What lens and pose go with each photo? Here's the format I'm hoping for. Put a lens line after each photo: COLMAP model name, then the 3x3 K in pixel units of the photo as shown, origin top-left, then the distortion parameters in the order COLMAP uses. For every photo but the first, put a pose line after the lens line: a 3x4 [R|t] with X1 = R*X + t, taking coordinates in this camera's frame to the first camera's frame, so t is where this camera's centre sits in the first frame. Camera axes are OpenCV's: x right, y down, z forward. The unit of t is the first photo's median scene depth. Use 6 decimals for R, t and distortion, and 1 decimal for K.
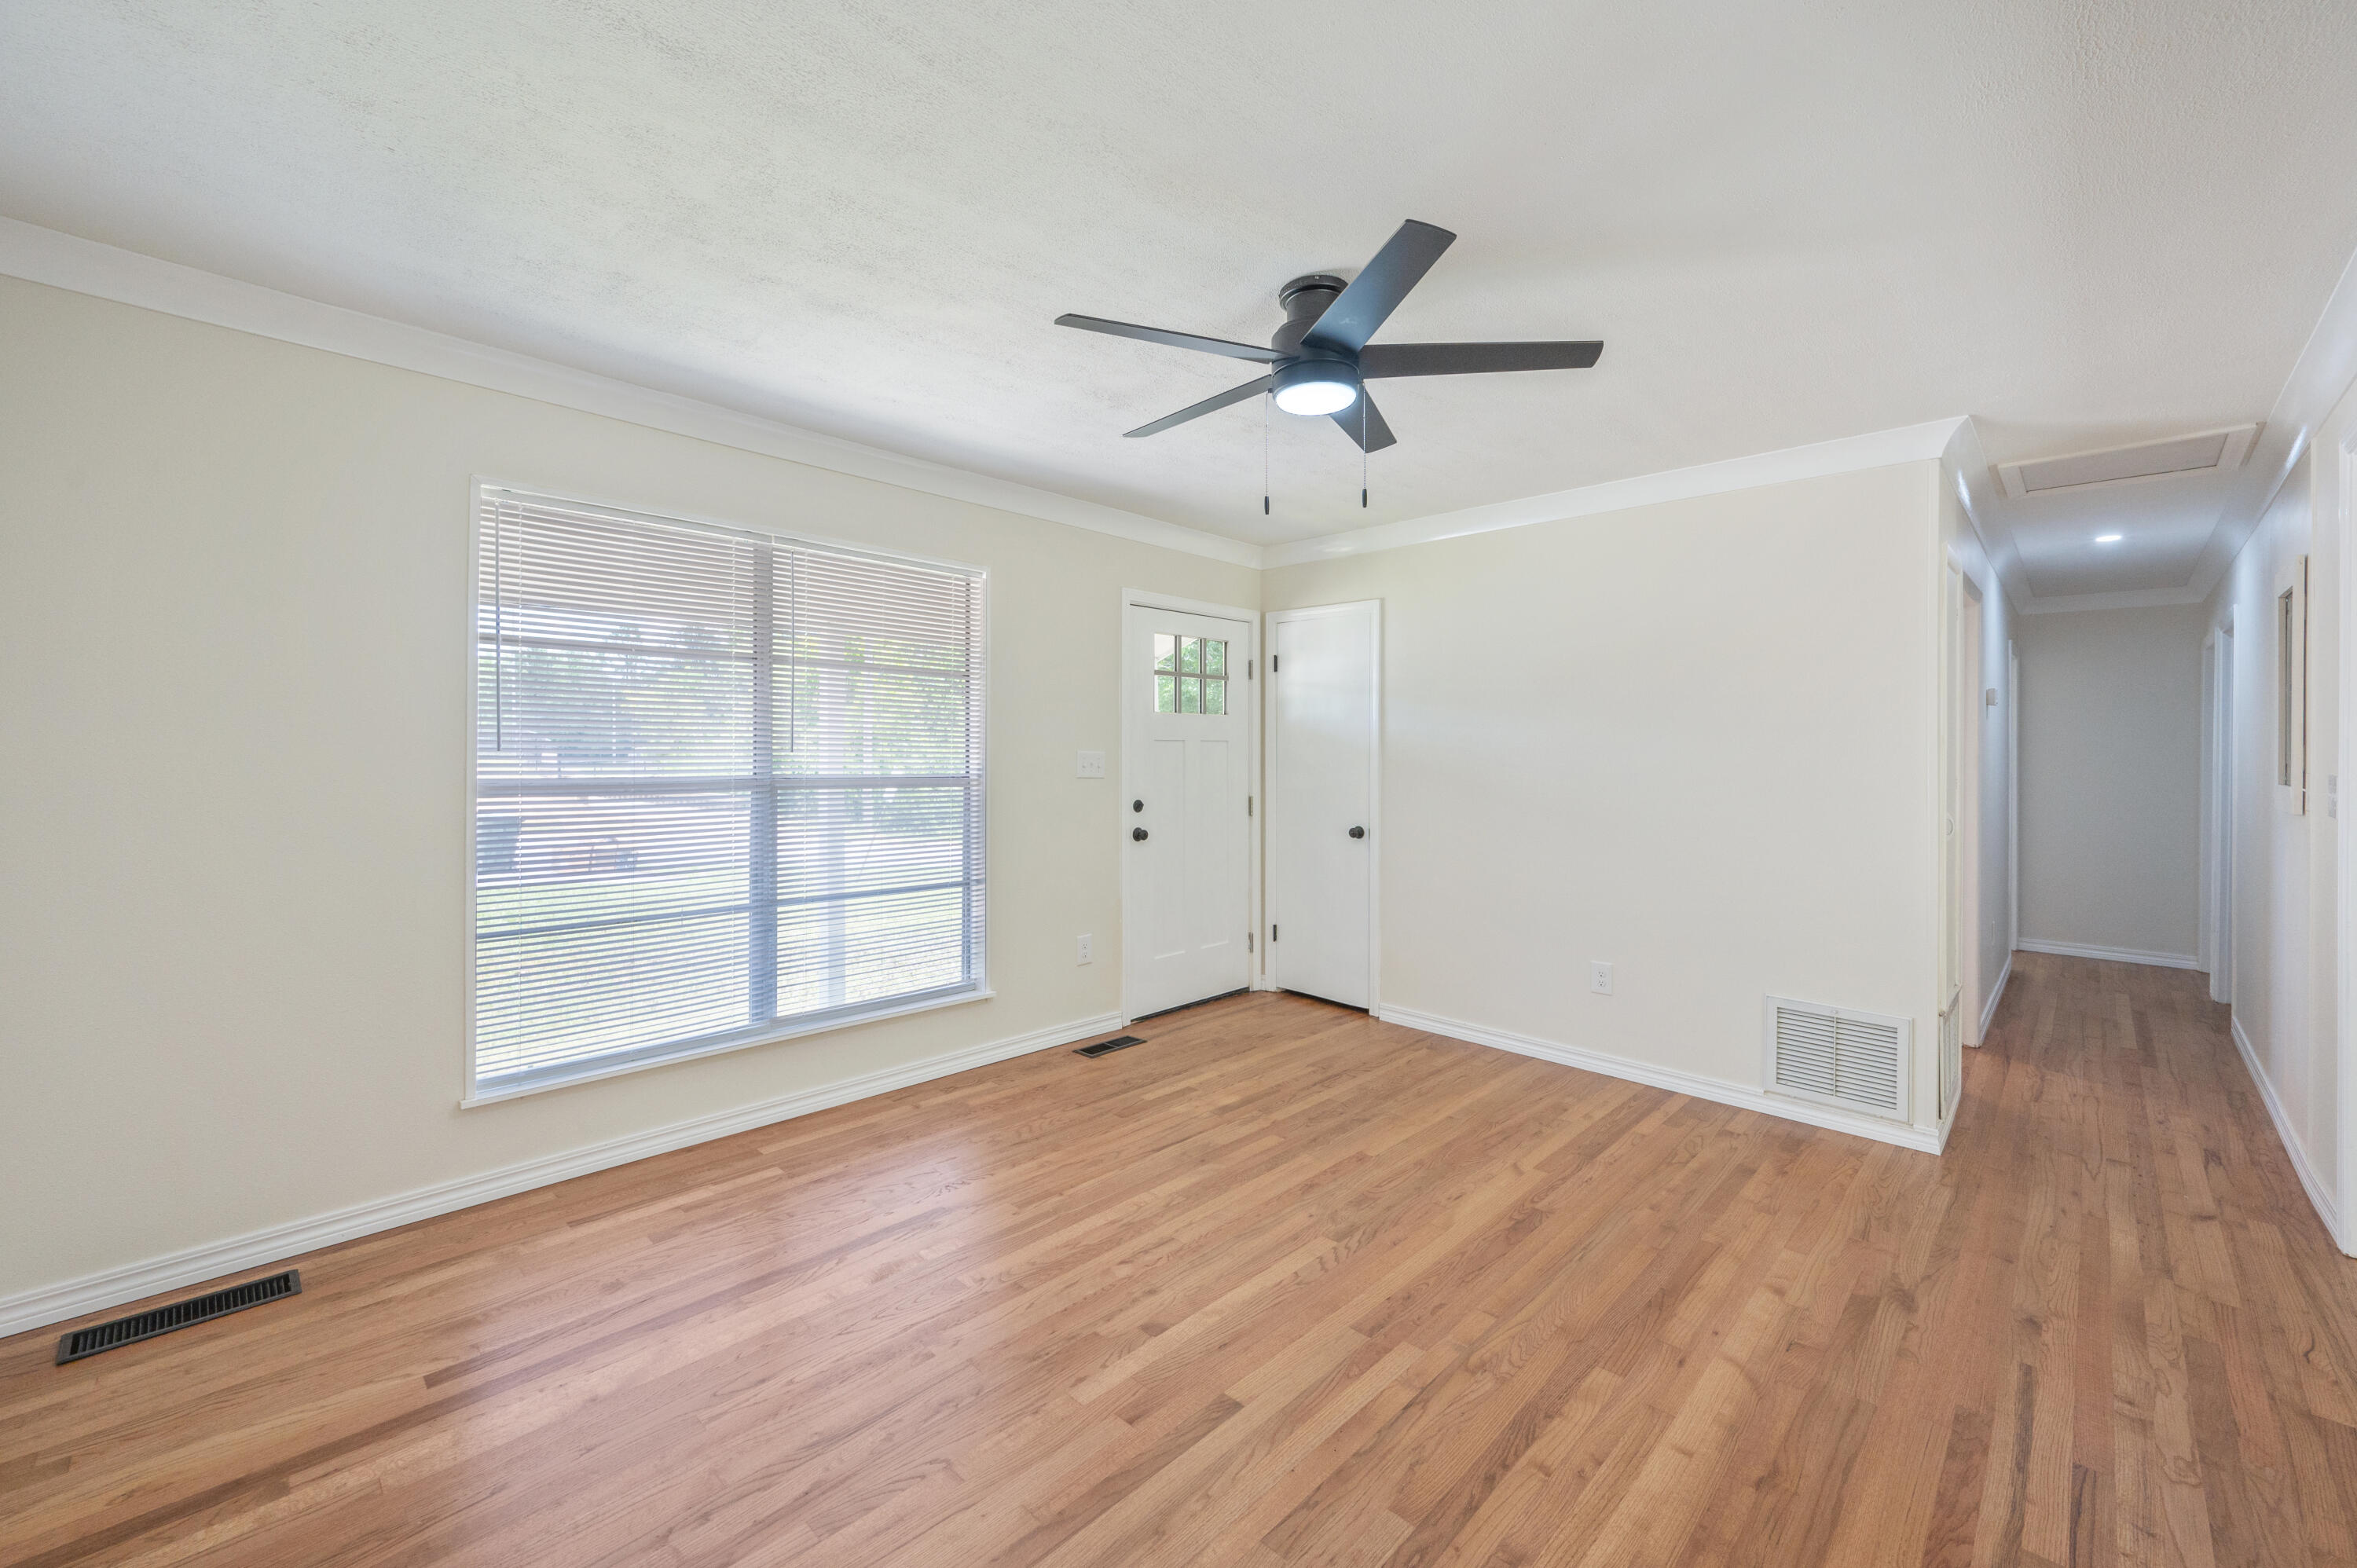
lens RADIAL K [[947.9, 0, 1173.2], [0, 947.9, 762.4], [0, 0, 1]] dist [-0.001867, 0.000887]
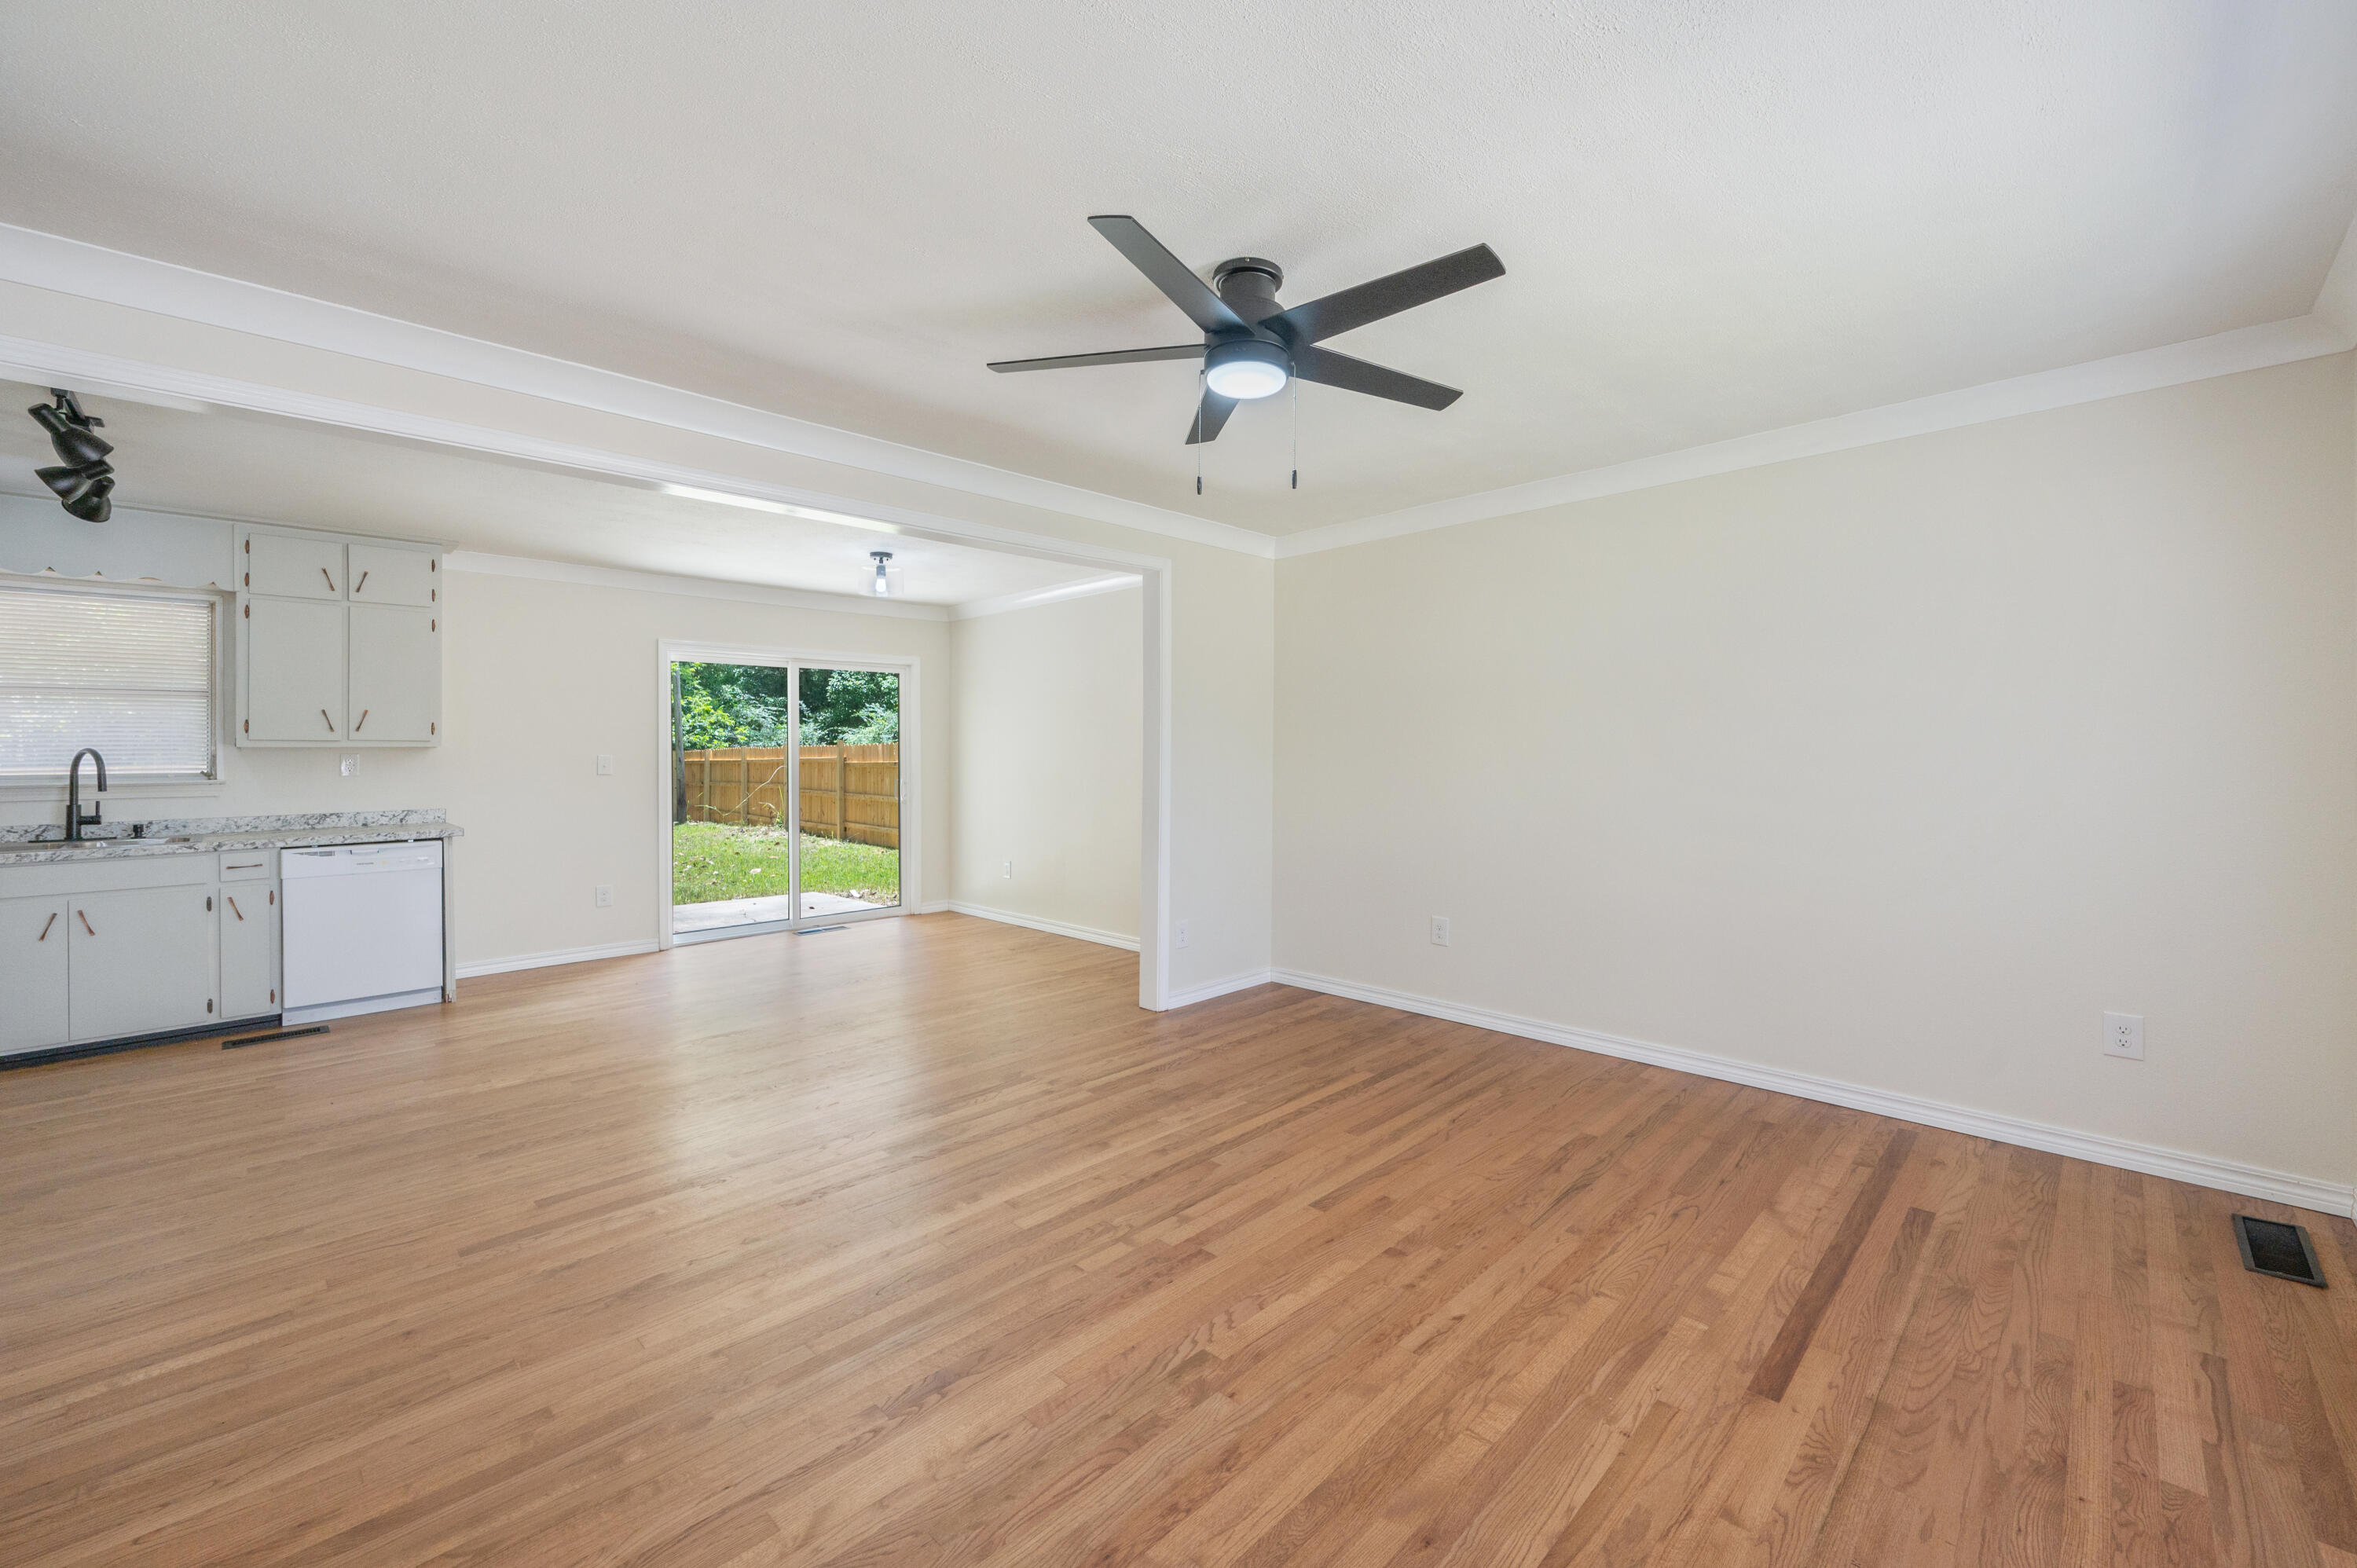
lens RADIAL K [[947.9, 0, 1185.2], [0, 947.9, 750.3], [0, 0, 1]] dist [-0.001867, 0.000887]
pose [[-0.999980, -0.004593, 0.004307, 0.161935], [-0.004531, 0.999888, 0.014272, -0.004206], [-0.004372, 0.014252, -0.999889, 1.528769]]
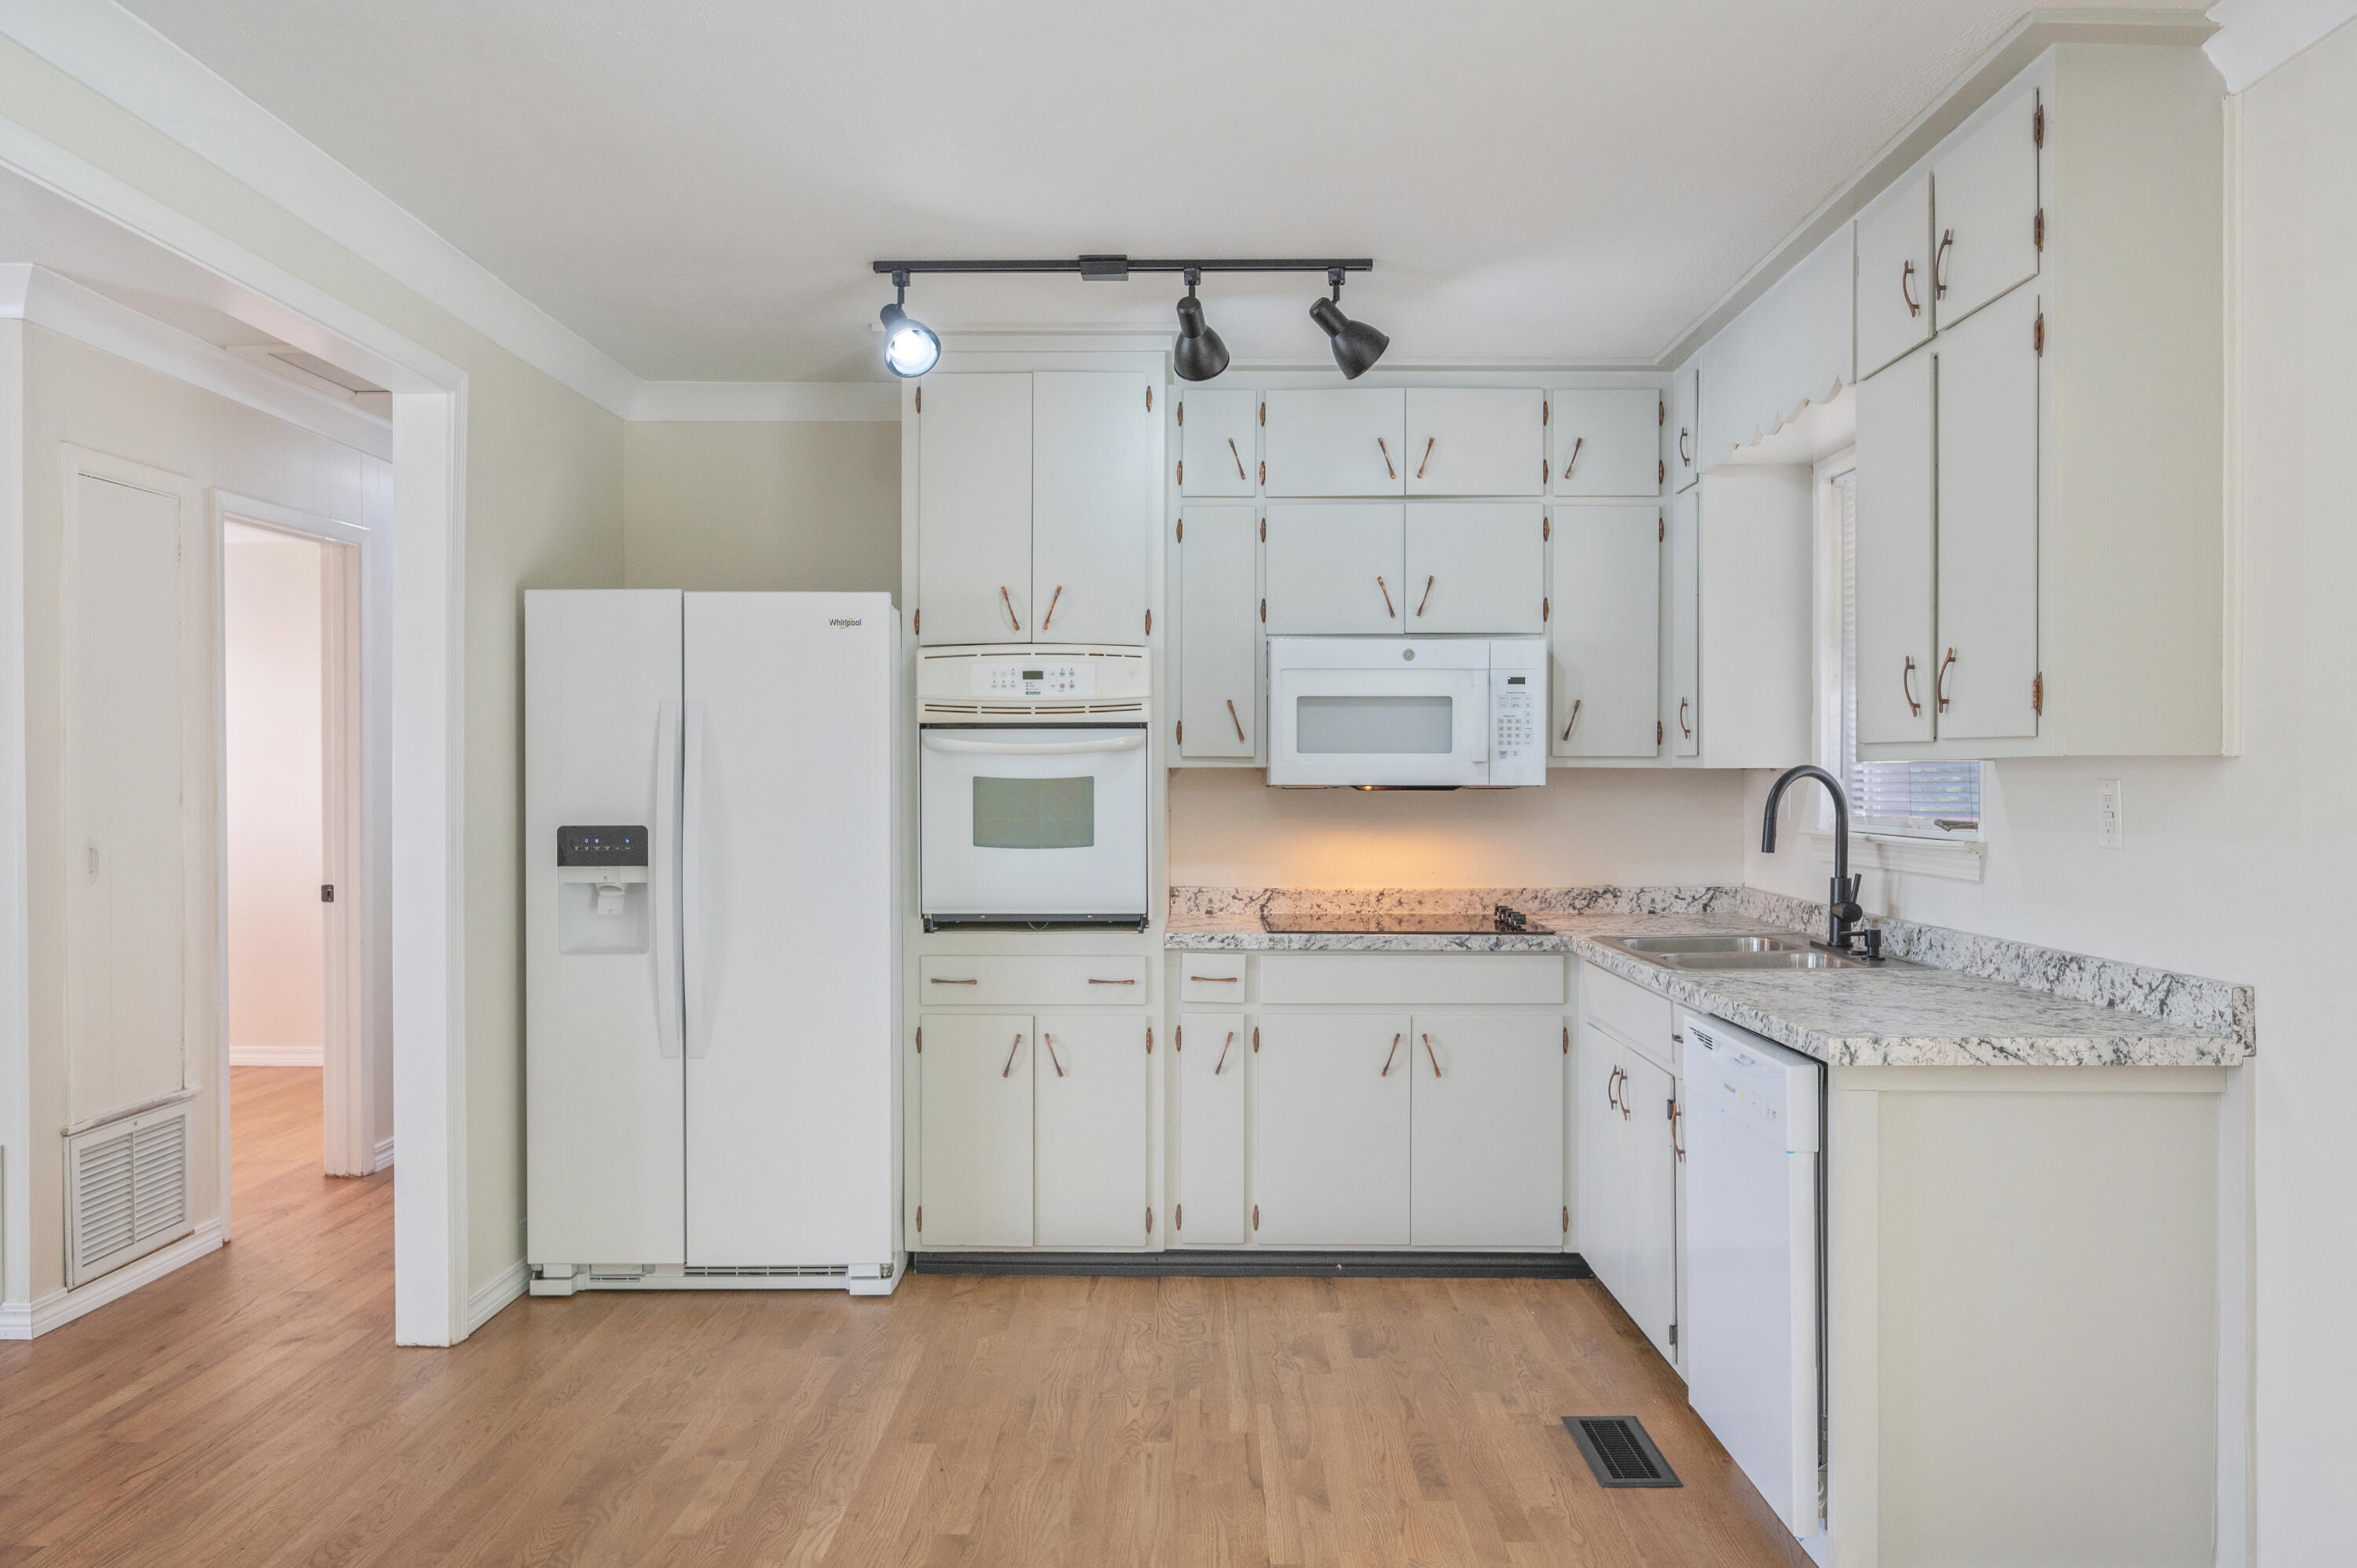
lens RADIAL K [[1731.8, 0, 1193.8], [0, 1731.8, 775.1], [0, 0, 1]] dist [-0.002878, -0.009320]
pose [[0.723196, -0.006590, 0.690611, 0.587356], [0.014347, 0.999882, -0.005482, 0.028473], [-0.690493, 0.013873, 0.723206, -0.509280]]
